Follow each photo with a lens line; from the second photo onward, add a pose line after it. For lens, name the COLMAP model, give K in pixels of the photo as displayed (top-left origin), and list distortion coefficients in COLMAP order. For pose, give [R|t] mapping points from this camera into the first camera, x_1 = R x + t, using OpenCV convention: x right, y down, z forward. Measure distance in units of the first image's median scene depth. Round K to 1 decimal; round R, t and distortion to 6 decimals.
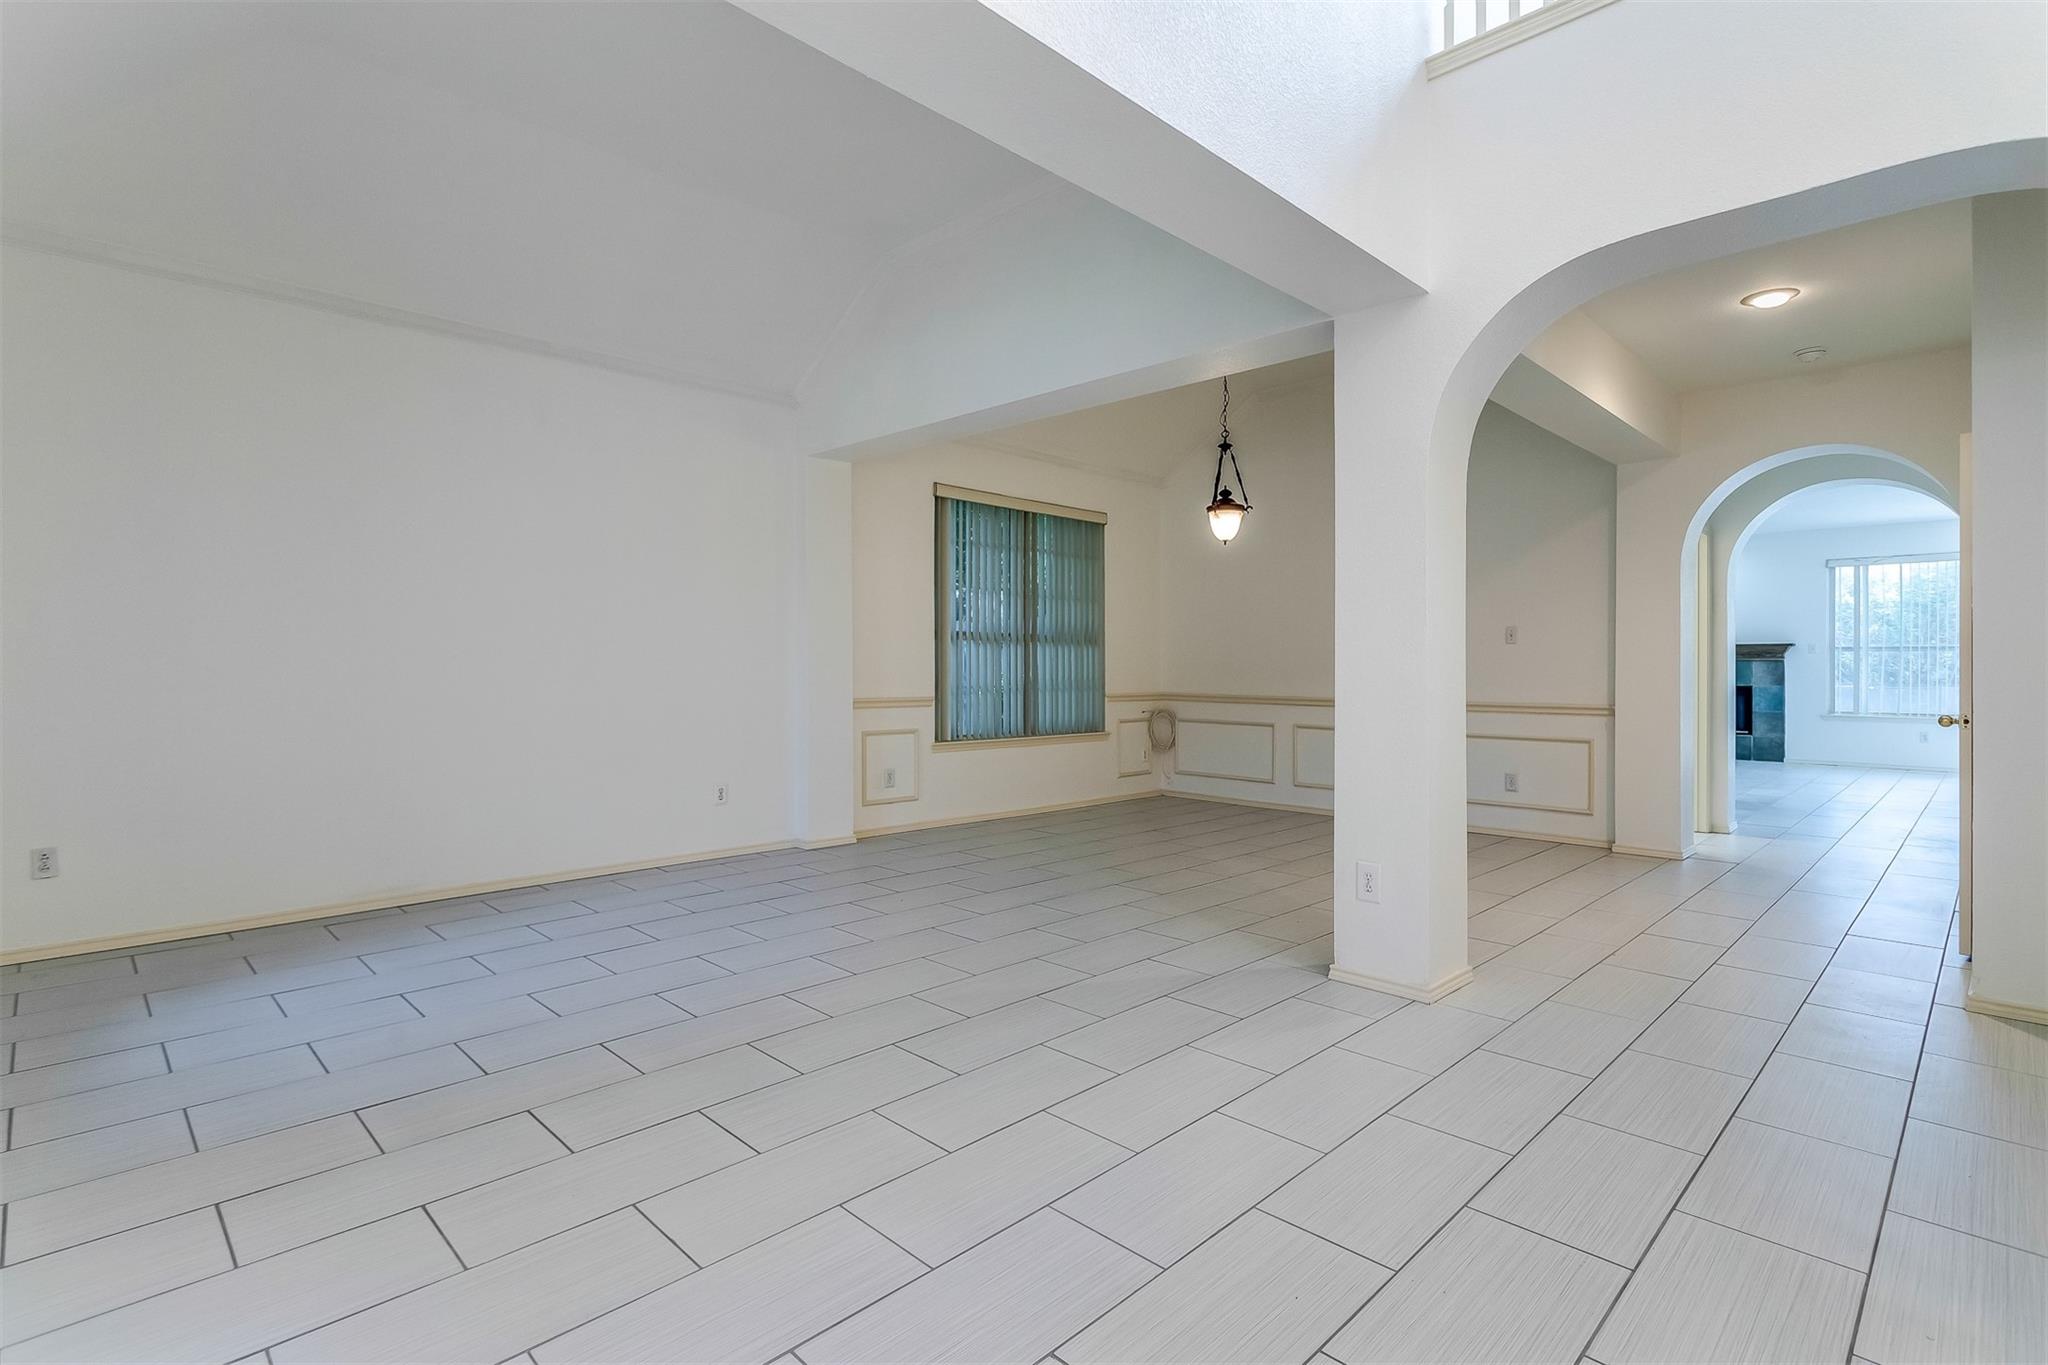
lens RADIAL K [[973.3, 0, 1033.5], [0, 973.3, 670.9], [0, 0, 1]] dist [0.002234, -0.000363]
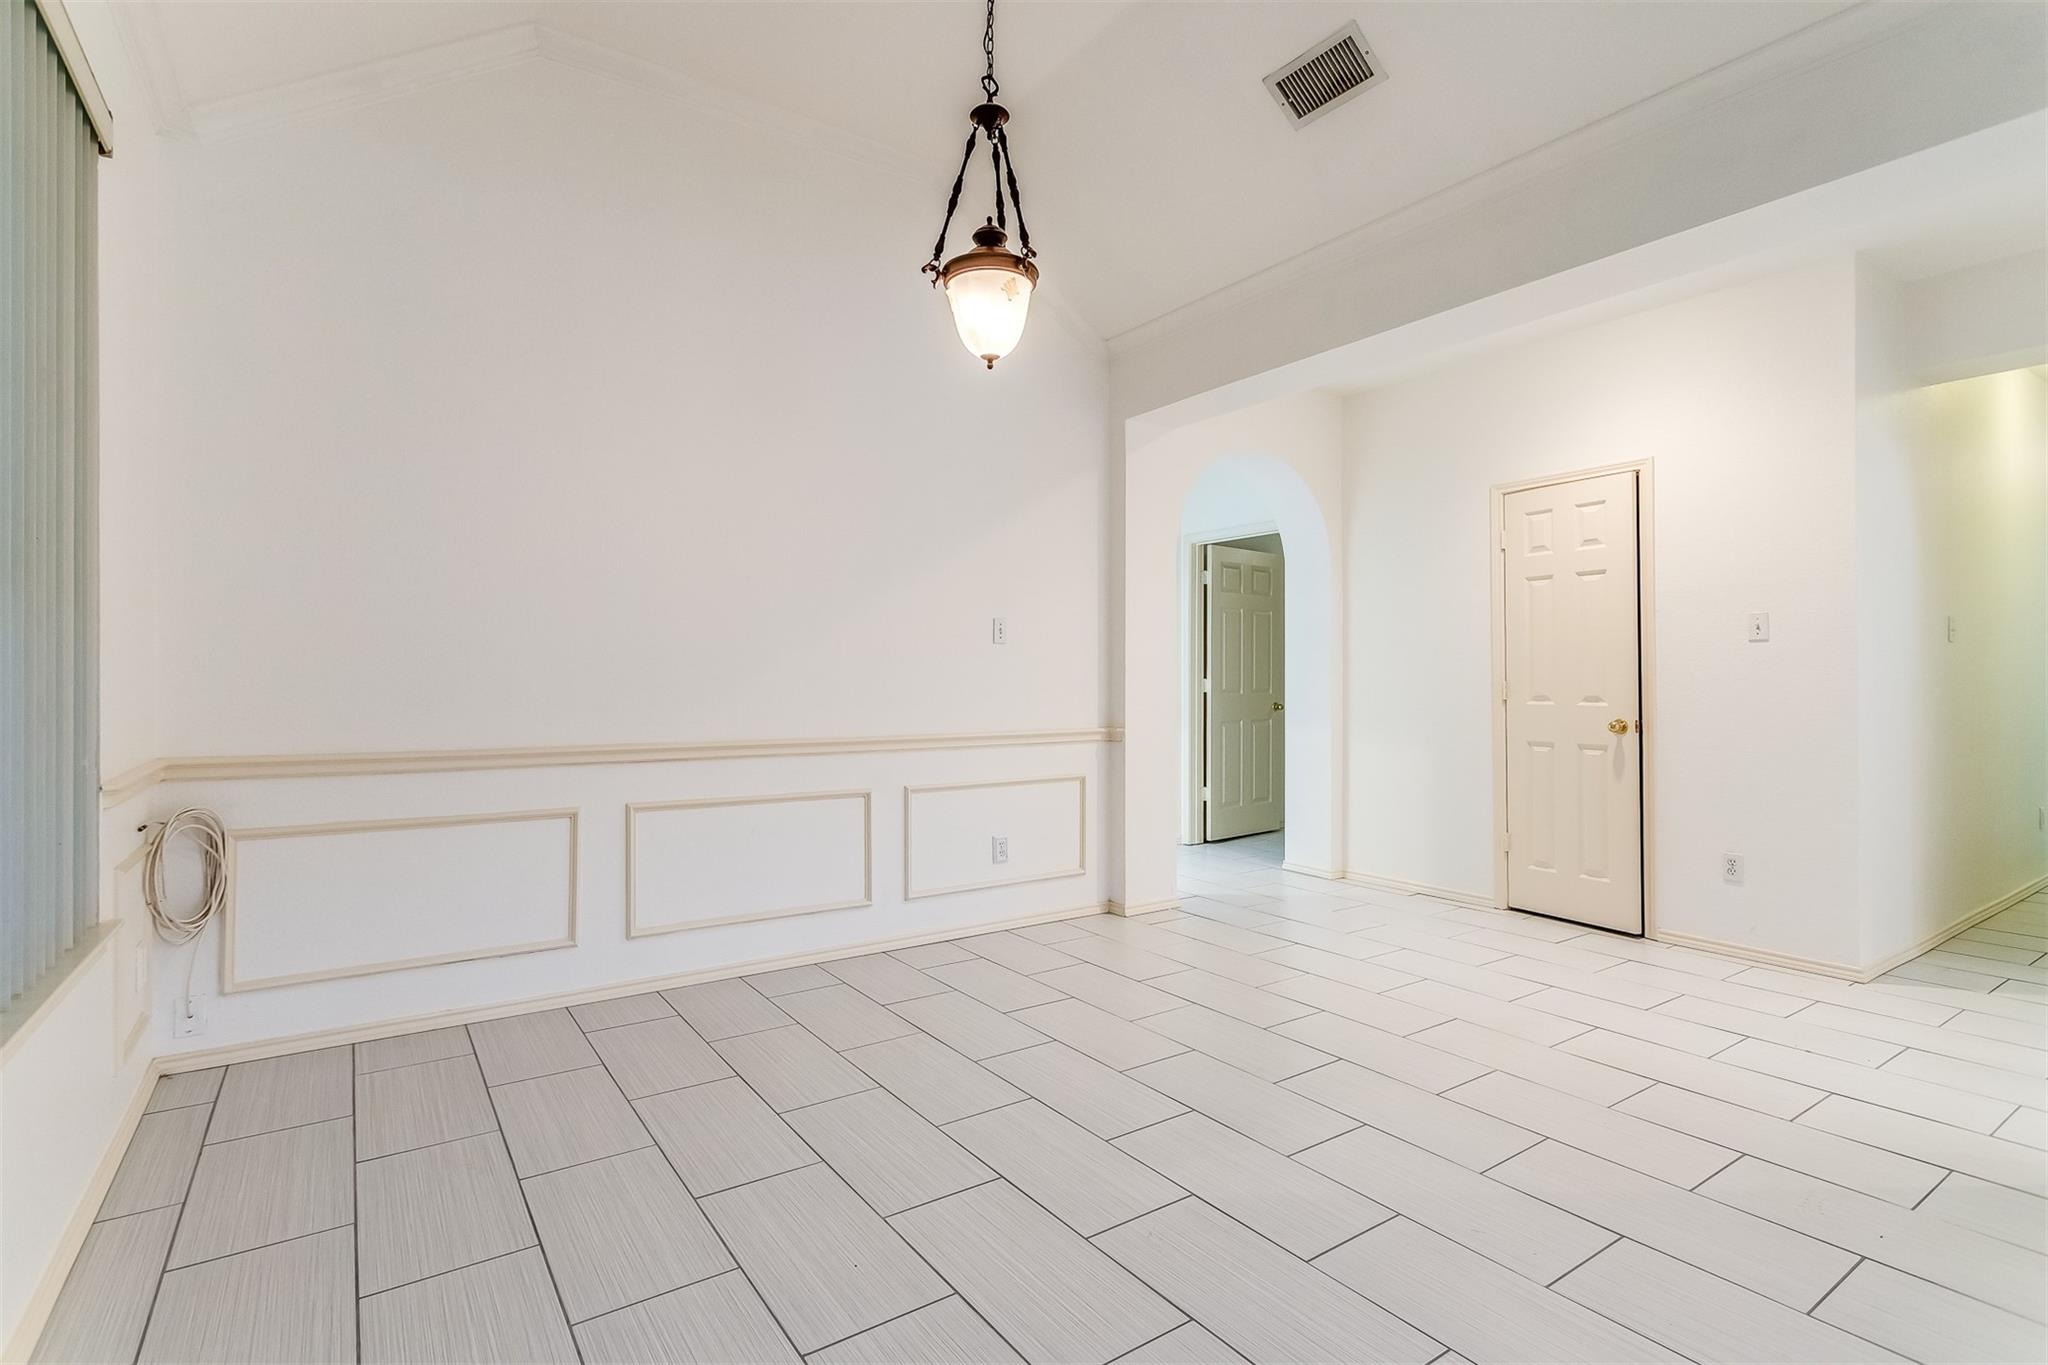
lens RADIAL K [[973.3, 0, 1010.0], [0, 973.3, 669.8], [0, 0, 1]] dist [0.002234, -0.000363]
pose [[0.200919, 0.002766, 0.979604, -0.178301], [0.002099, 0.999993, -0.003254, -0.008251], [-0.979606, 0.002710, 0.200911, 0.908194]]
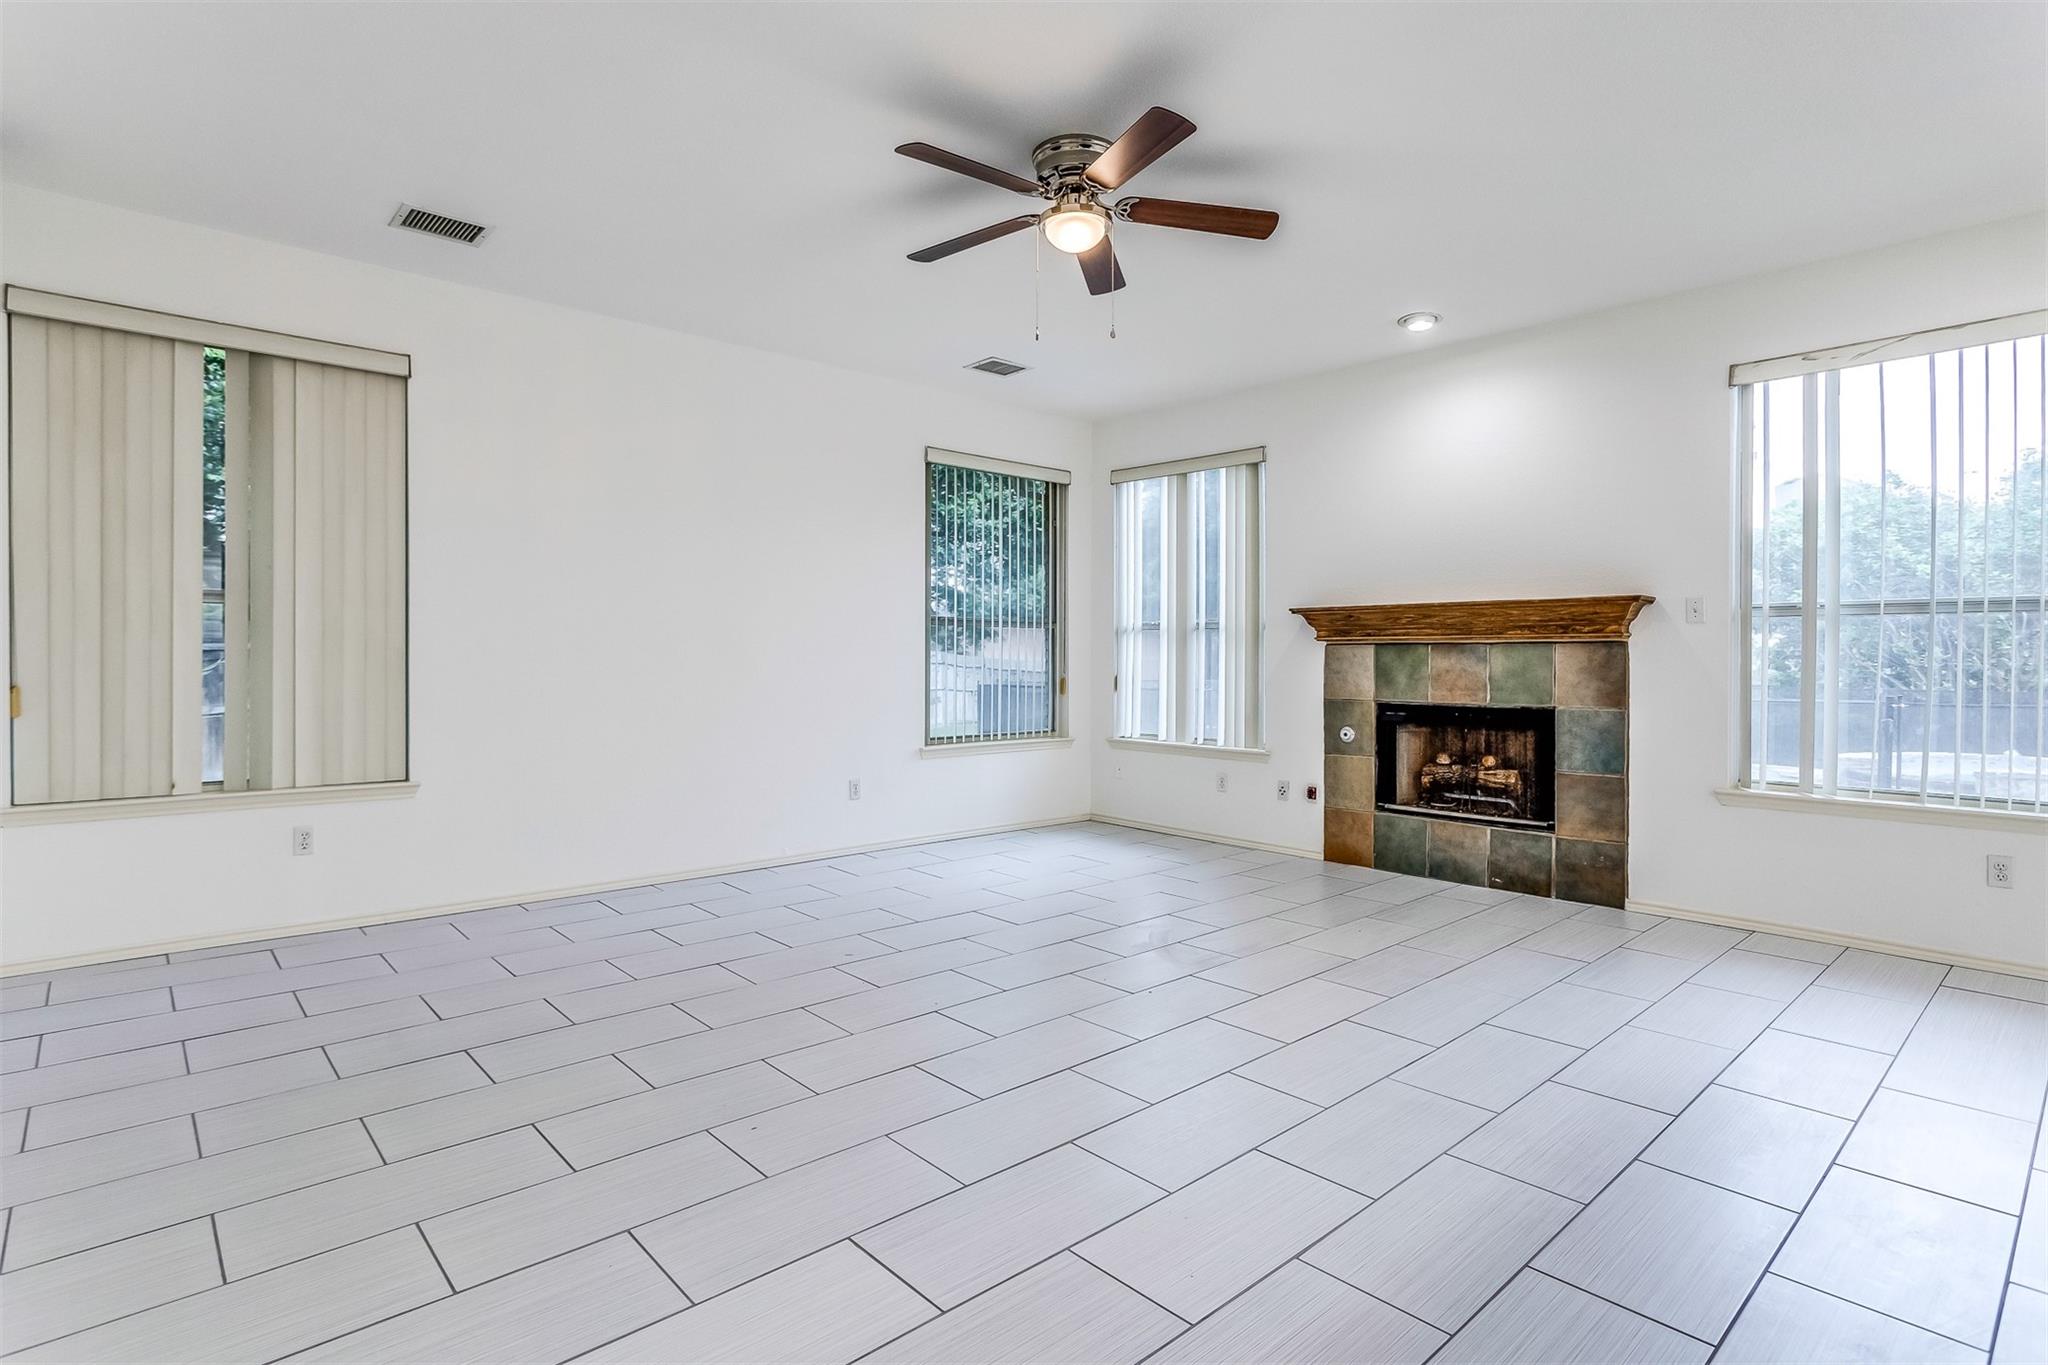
lens RADIAL K [[1042.7, 0, 1037.4], [0, 1042.7, 676.1], [0, 0, 1]] dist [-0.003728, 0.001044]
pose [[0.998550, 0.001486, -0.053805, 0.086986], [-0.000591, 0.999861, 0.016639, -0.000643], [0.053823, -0.016583, 0.998413, 0.090137]]
